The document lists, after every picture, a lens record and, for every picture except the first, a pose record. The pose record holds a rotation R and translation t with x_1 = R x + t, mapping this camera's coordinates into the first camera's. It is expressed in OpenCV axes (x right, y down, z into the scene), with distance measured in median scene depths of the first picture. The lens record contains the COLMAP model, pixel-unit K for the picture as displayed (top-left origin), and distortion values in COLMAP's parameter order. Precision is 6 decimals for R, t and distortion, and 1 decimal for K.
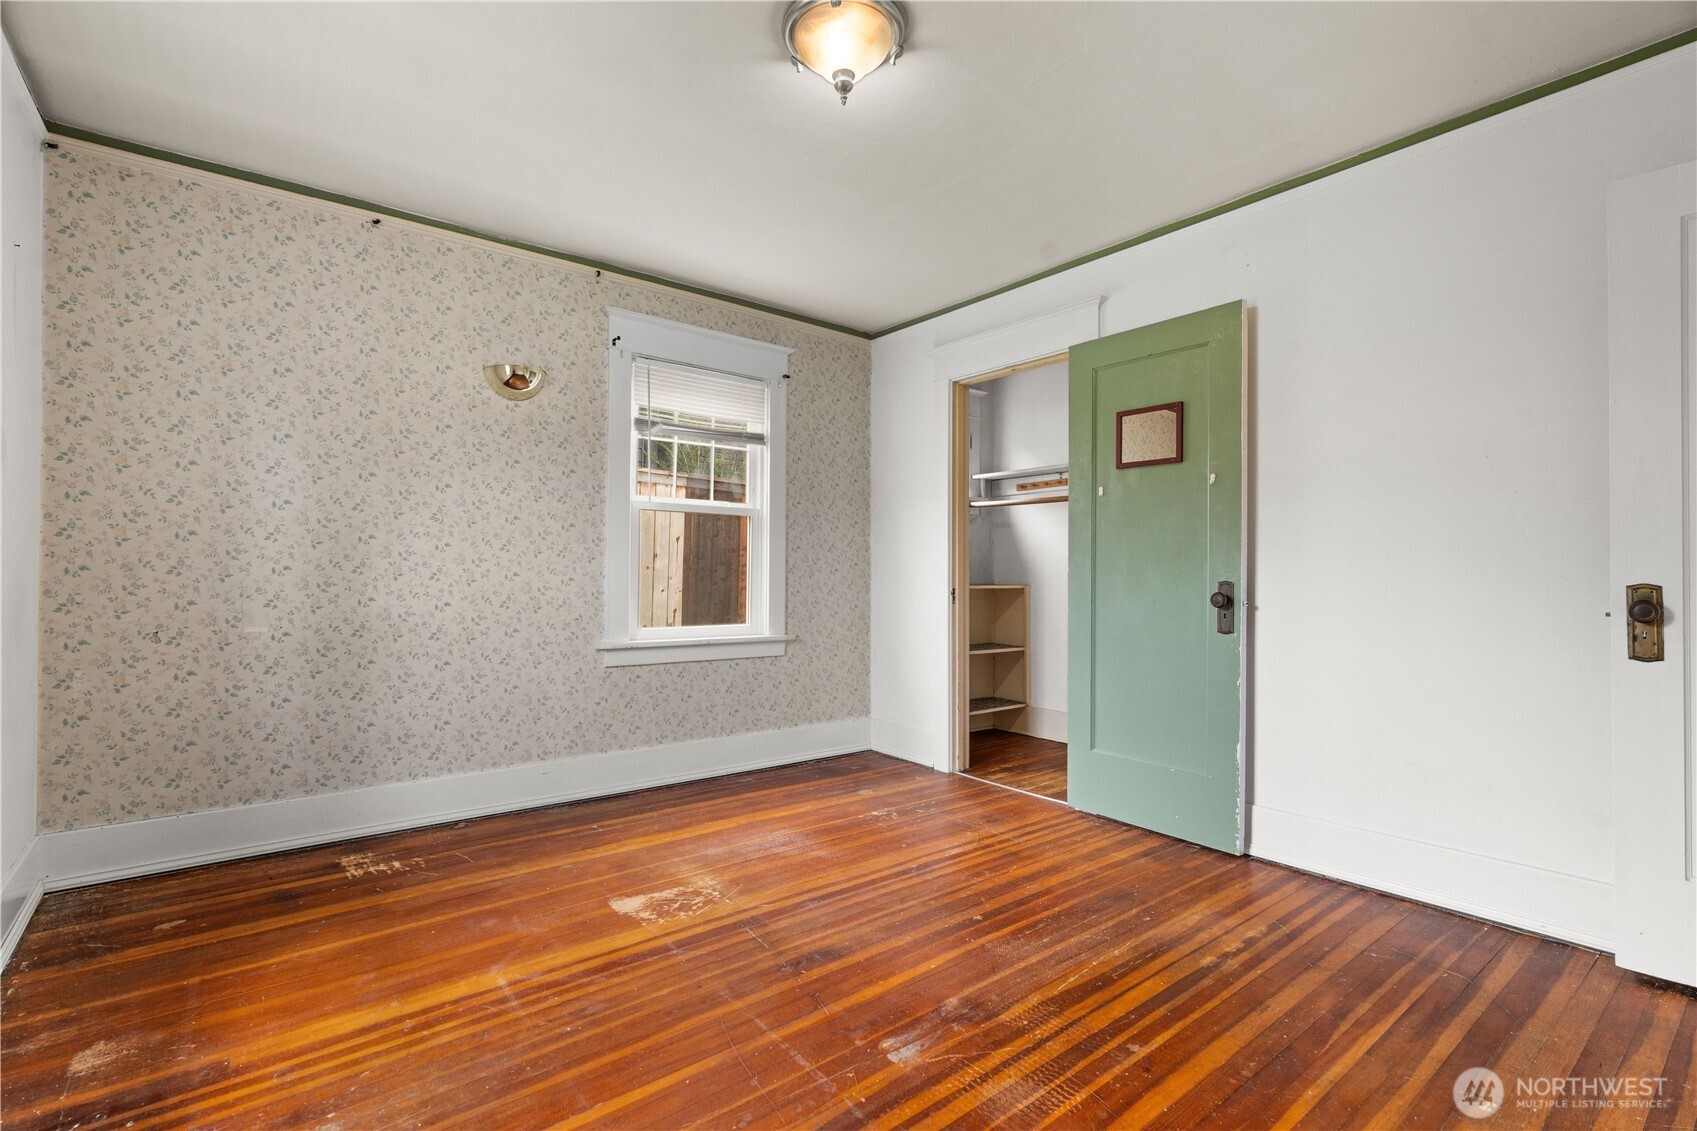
lens RADIAL K [[770.1, 0, 848.3], [0, 770.1, 569.3], [0, 0, 1]] dist [-0.008728, 0.003960]
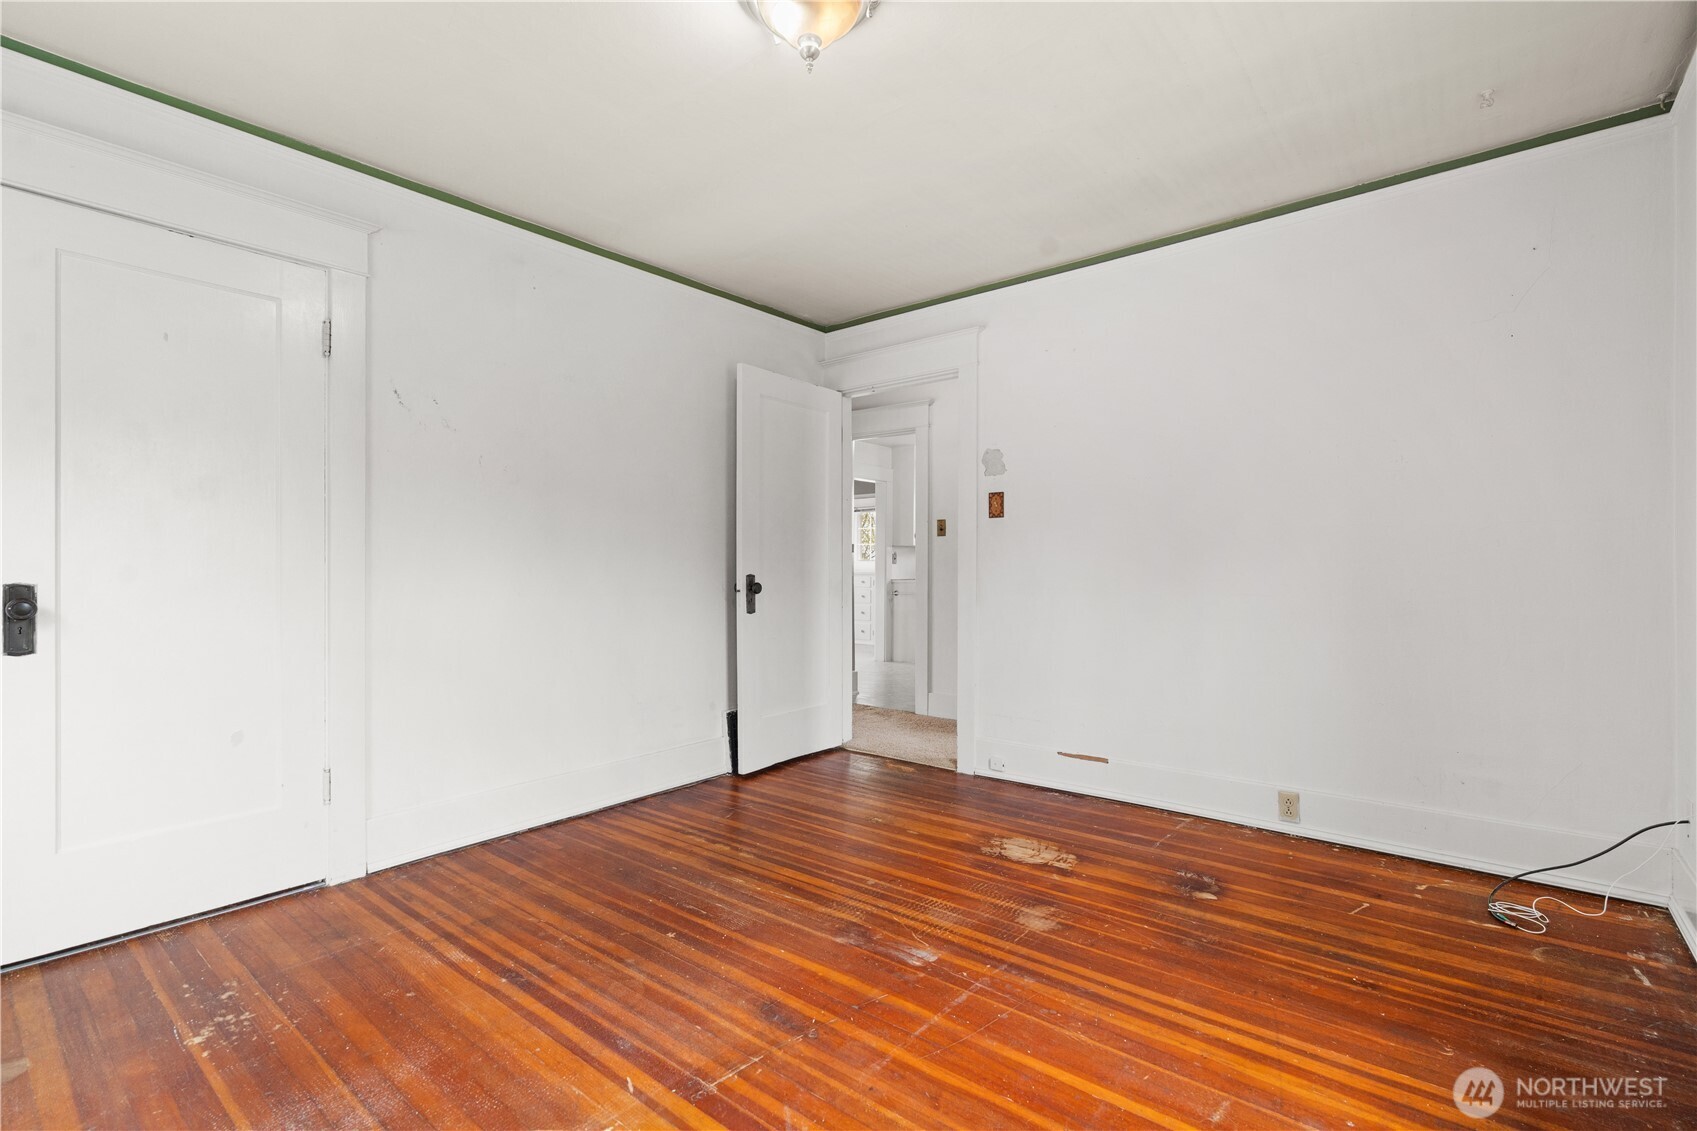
lens RADIAL K [[770.1, 0, 852.5], [0, 770.1, 566.1], [0, 0, 1]] dist [-0.008728, 0.003960]
pose [[-0.206925, 0.001209, 0.978356, -0.866592], [-0.001973, 0.999997, -0.001653, 0.001749], [-0.978355, -0.002272, -0.206922, 1.059164]]
